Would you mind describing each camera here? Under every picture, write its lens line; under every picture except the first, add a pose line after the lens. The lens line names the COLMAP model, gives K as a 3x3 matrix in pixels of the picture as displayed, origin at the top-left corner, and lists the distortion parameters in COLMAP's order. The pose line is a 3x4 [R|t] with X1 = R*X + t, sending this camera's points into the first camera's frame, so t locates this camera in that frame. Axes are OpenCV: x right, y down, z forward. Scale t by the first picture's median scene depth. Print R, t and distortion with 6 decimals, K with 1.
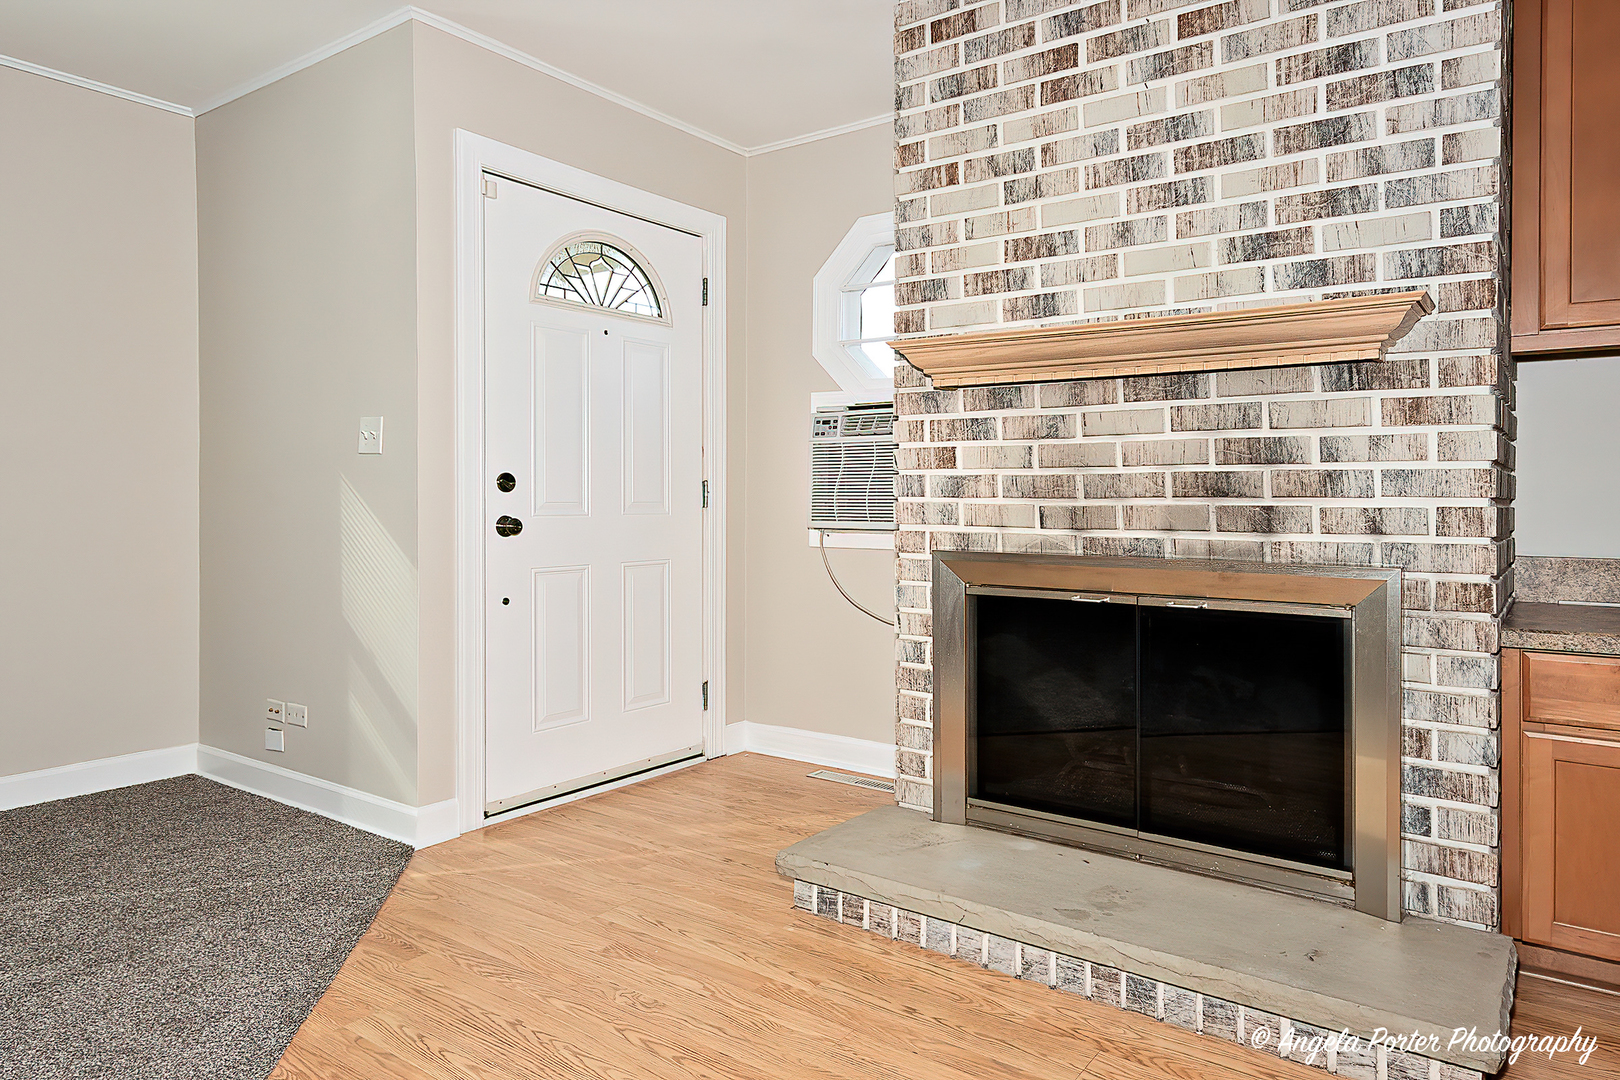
lens RADIAL K [[1037.4, 0, 812.8], [0, 1037.4, 490.7], [0, 0, 1]] dist [0.022141, 0.000060]
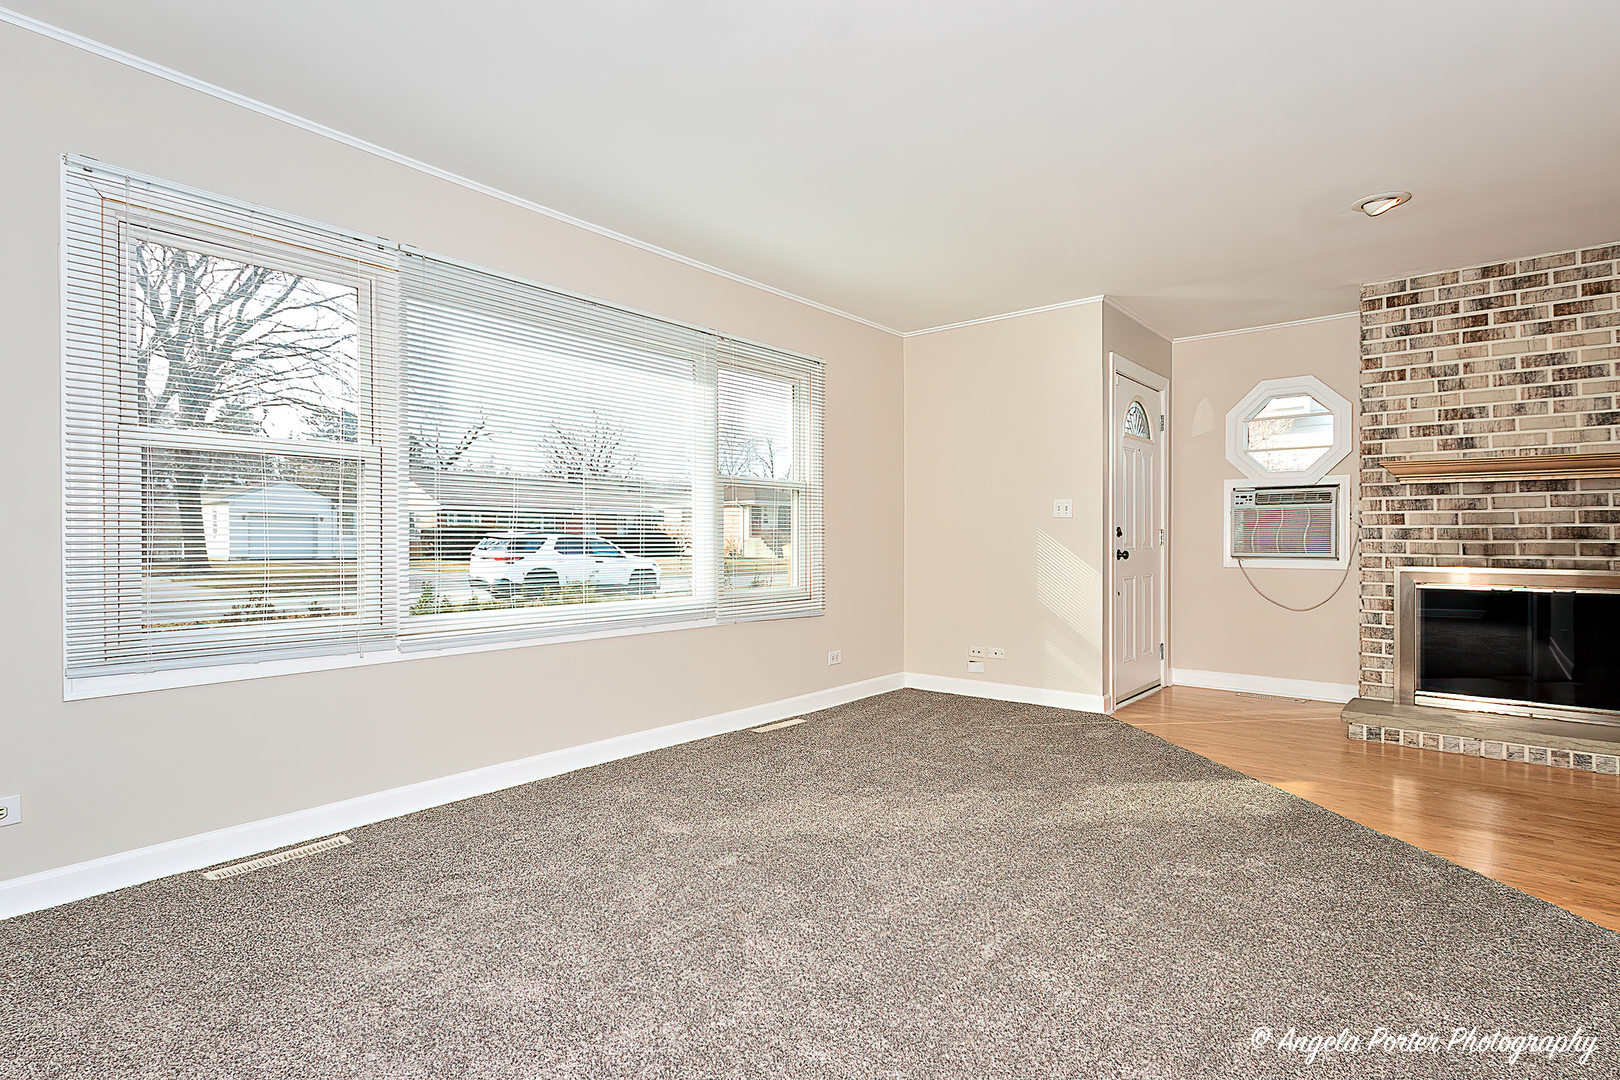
lens RADIAL K [[802.5, 0, 810.0], [0, 802.5, 540.0], [0, 0, 1]] dist [-0.000629, -0.001386]
pose [[0.997631, 0.000527, -0.068795, -0.934218], [-0.000301, 0.999995, 0.003287, 0.003183], [0.068797, -0.003258, 0.997625, -0.628226]]
